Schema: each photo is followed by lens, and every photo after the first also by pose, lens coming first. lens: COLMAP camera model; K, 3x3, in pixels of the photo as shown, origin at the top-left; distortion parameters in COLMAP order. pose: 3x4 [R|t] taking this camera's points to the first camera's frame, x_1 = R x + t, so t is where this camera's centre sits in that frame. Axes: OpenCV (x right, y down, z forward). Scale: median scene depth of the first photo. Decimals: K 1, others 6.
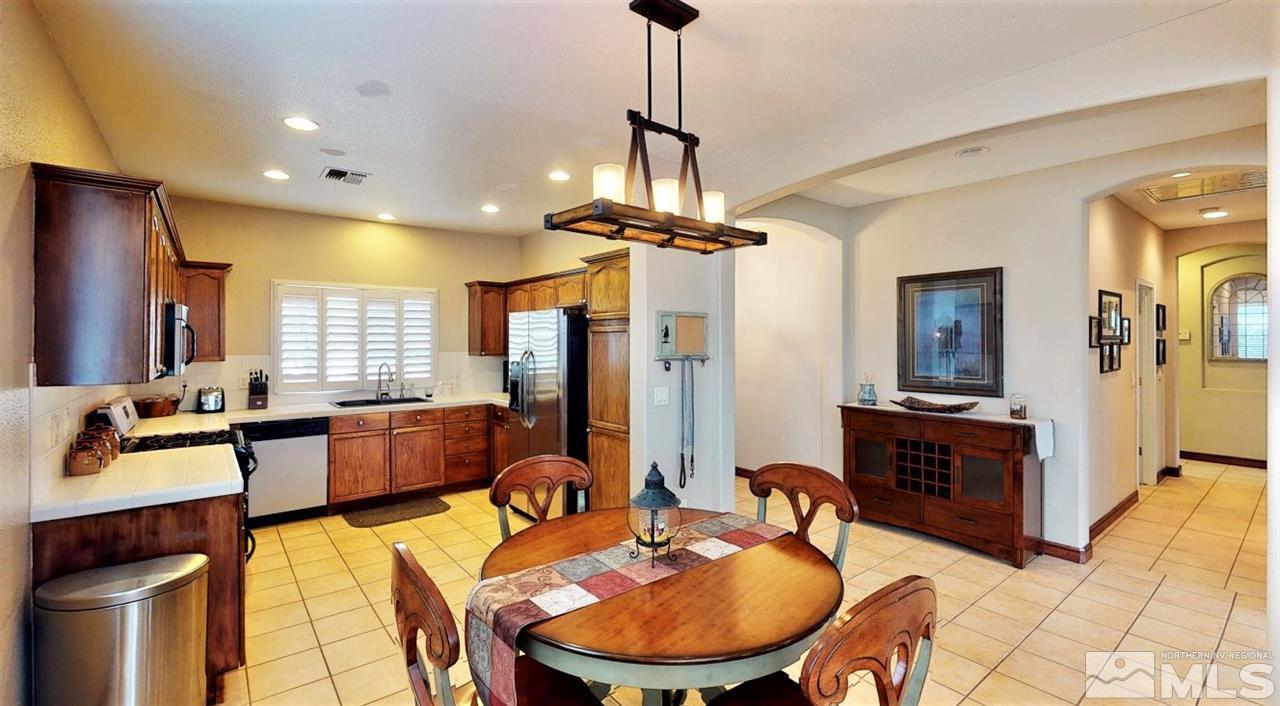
lens RADIAL K [[531.1, 0, 625.4], [0, 531.1, 336.8], [0, 0, 1]] dist [0.001656, 0.000633]
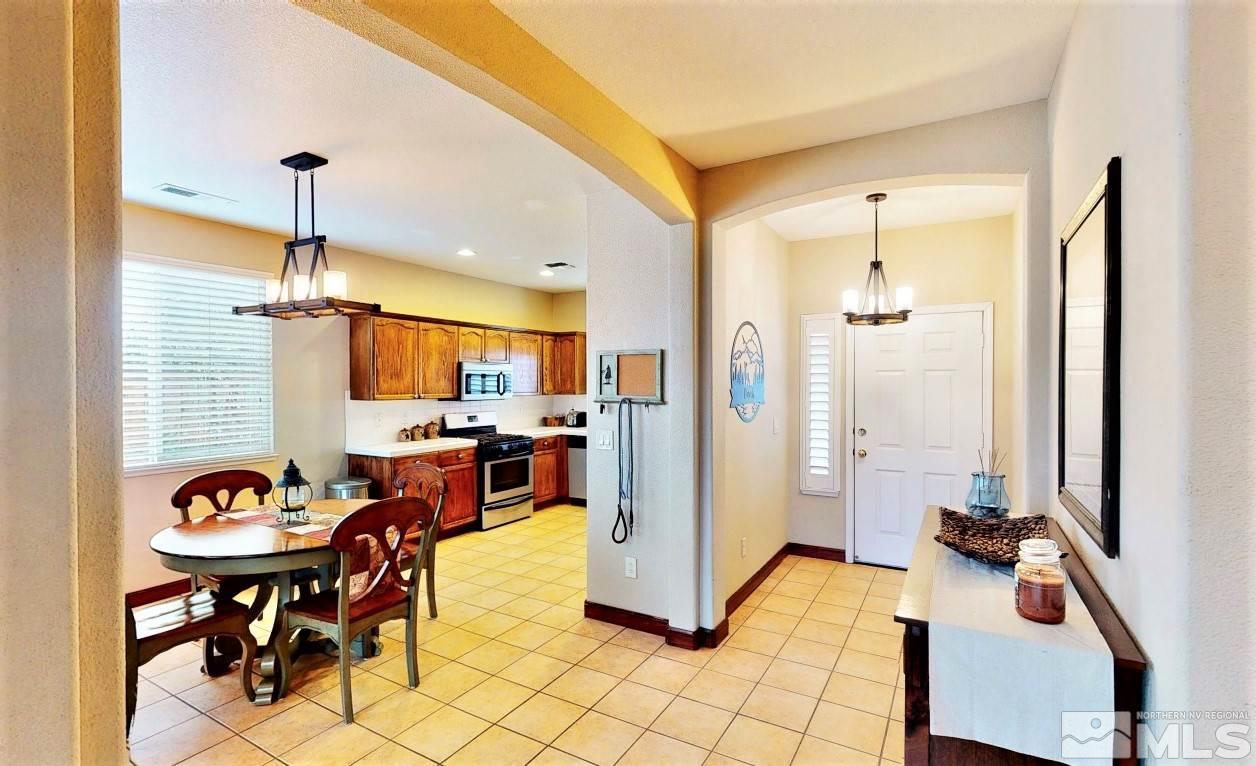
lens RADIAL K [[561.8, 0, 631.1], [0, 561.8, 387.0], [0, 0, 1]] dist [0.002646, -0.000152]
pose [[0.373323, 0.010048, -0.927647, 0.732524], [0.006297, 0.999891, 0.013364, 0.002999], [0.927680, -0.010830, 0.373219, 0.484702]]
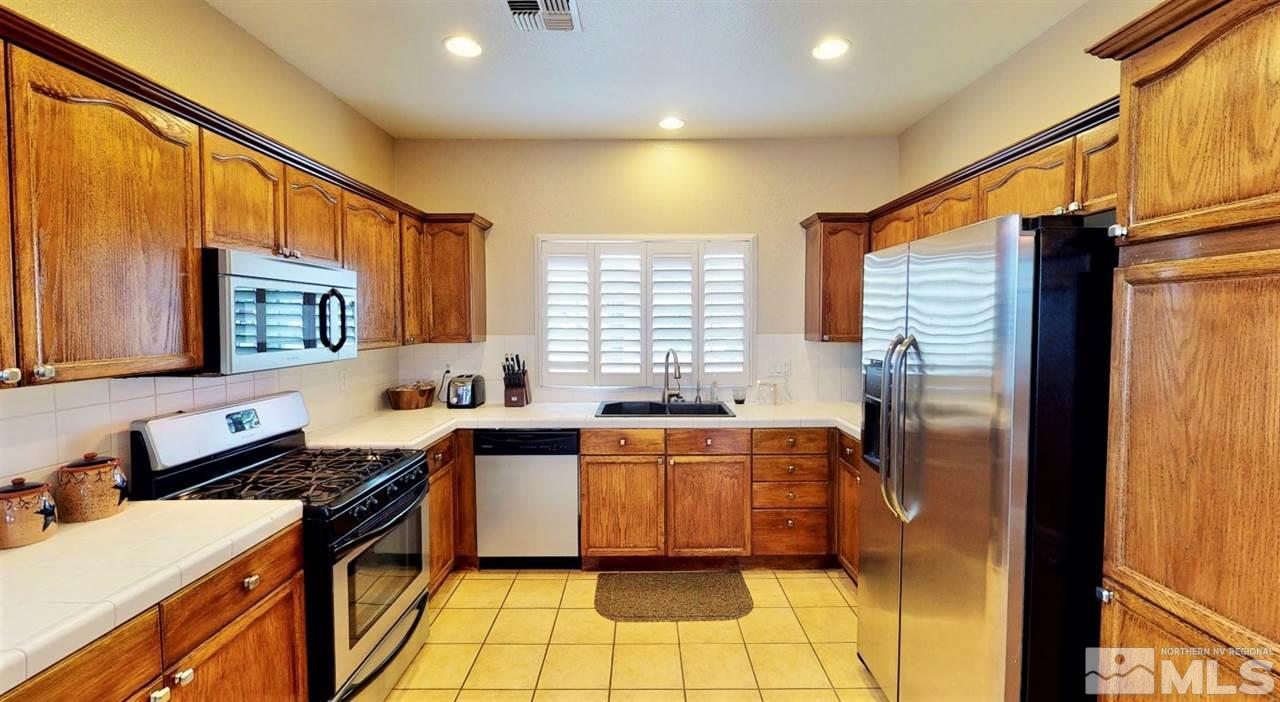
lens RADIAL K [[531.1, 0, 643.5], [0, 531.1, 343.0], [0, 0, 1]] dist [0.001656, 0.000633]
pose [[0.791893, 0.027398, -0.610045, -0.082155], [0.004207, 0.998724, 0.050316, 0.008227], [0.610645, -0.042412, 0.790768, 0.490517]]
